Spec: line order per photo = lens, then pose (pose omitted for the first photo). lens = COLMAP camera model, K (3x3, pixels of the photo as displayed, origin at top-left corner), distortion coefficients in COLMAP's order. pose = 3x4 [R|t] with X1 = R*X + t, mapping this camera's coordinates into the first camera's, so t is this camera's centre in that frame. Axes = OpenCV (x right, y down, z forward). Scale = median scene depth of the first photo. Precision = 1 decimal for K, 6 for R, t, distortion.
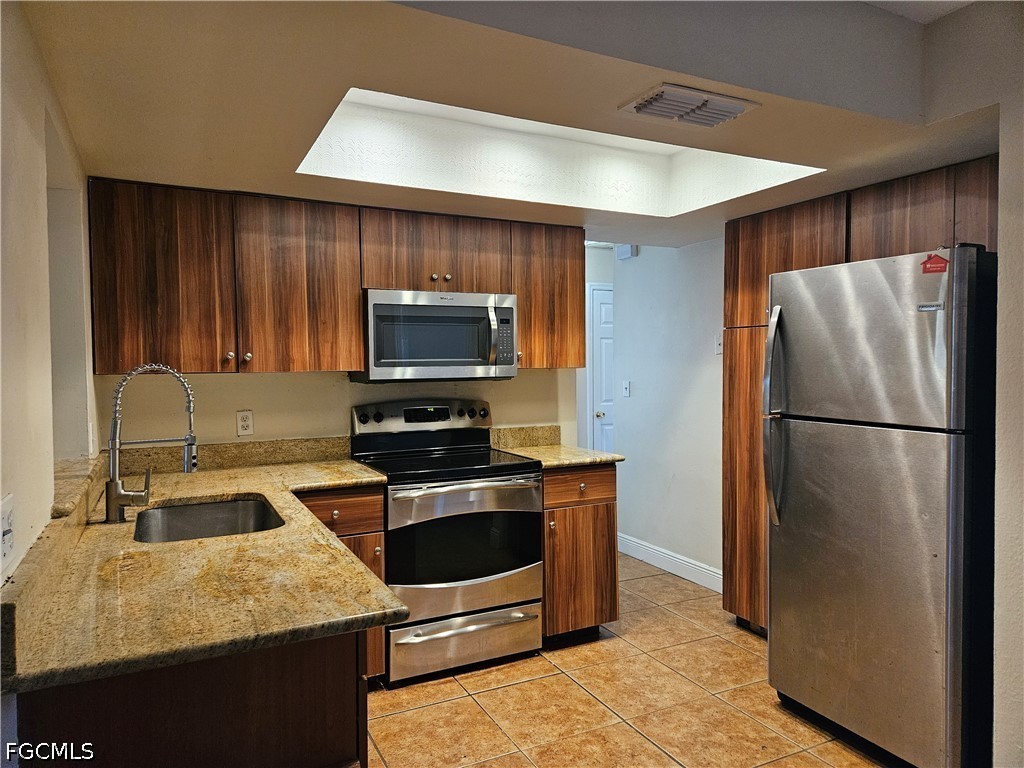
lens RADIAL K [[680.8, 0, 509.8], [0, 680.8, 381.9], [0, 0, 1]] dist [0.061484, -0.010435]
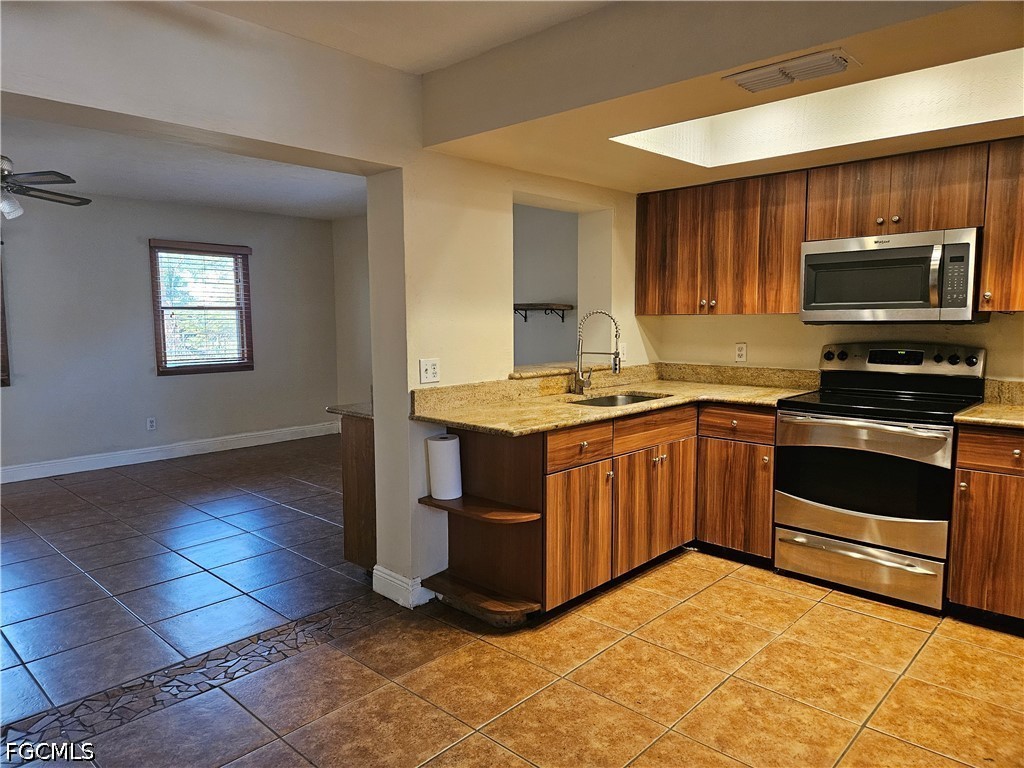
lens RADIAL K [[680.8, 0, 509.7], [0, 680.8, 384.3], [0, 0, 1]] dist [0.061484, -0.010435]
pose [[0.348000, 0.105370, -0.931554, 0.706502], [-0.018733, 0.994247, 0.105463, -0.010474], [0.937307, -0.019251, 0.347971, 0.119805]]
